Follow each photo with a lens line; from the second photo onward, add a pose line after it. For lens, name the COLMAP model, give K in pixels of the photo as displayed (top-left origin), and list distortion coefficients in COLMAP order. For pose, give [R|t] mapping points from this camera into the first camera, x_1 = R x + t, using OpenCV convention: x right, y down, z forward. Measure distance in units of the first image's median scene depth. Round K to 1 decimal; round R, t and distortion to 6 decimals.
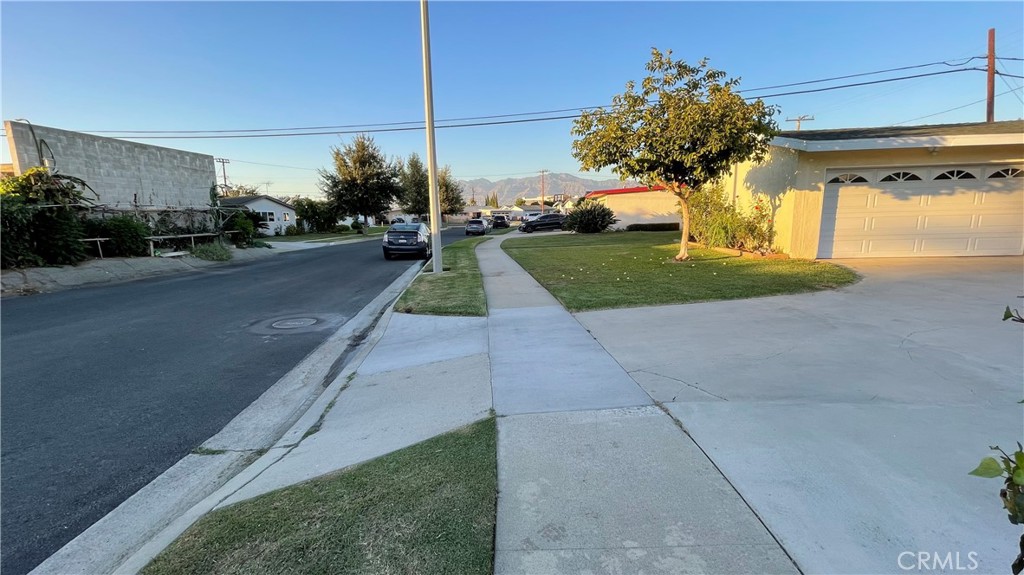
lens RADIAL K [[410.6, 0, 509.6], [0, 410.6, 288.1], [0, 0, 1]] dist [-0.001096, 0.000252]
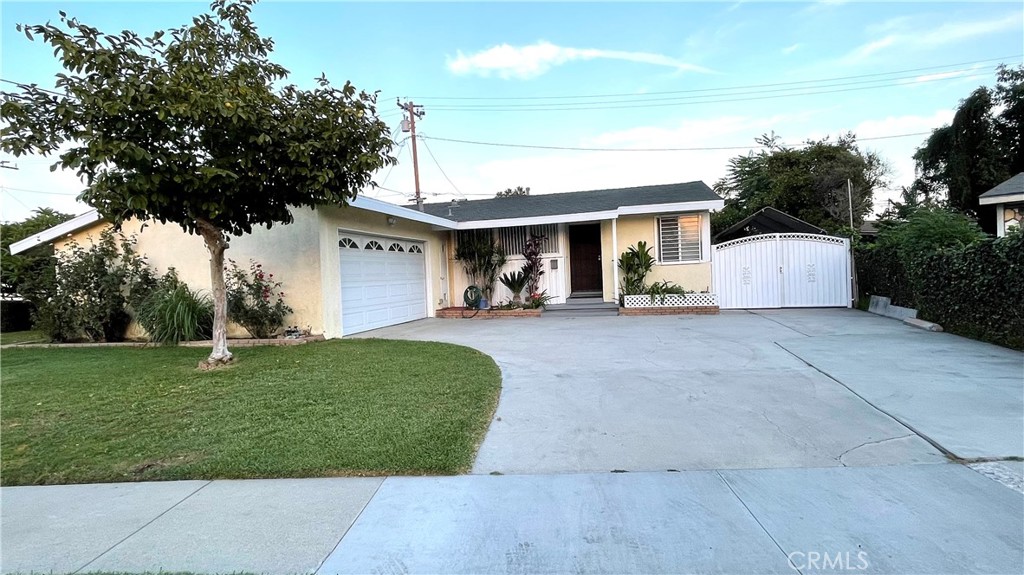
lens RADIAL K [[541.7, 0, 512.0], [0, 541.7, 287.5], [0, 0, 1]] dist [-0.014893, 0.000236]
pose [[0.146986, -0.000806, 0.989138, -0.245577], [0.207722, 0.977726, -0.030071, -0.063046], [-0.967082, 0.209886, 0.143879, 0.484723]]
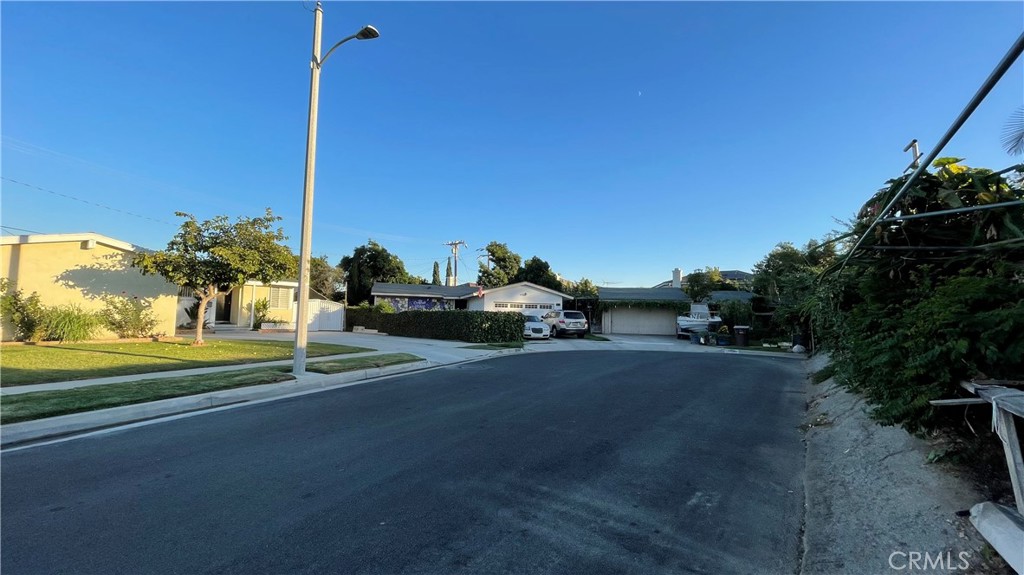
lens RADIAL K [[410.6, 0, 509.6], [0, 410.6, 288.1], [0, 0, 1]] dist [-0.001096, 0.000252]
pose [[-0.862790, 0.042209, 0.503798, -1.063899], [0.088207, 0.993792, 0.067799, -0.238562], [-0.497809, 0.102935, -0.861157, 1.590804]]
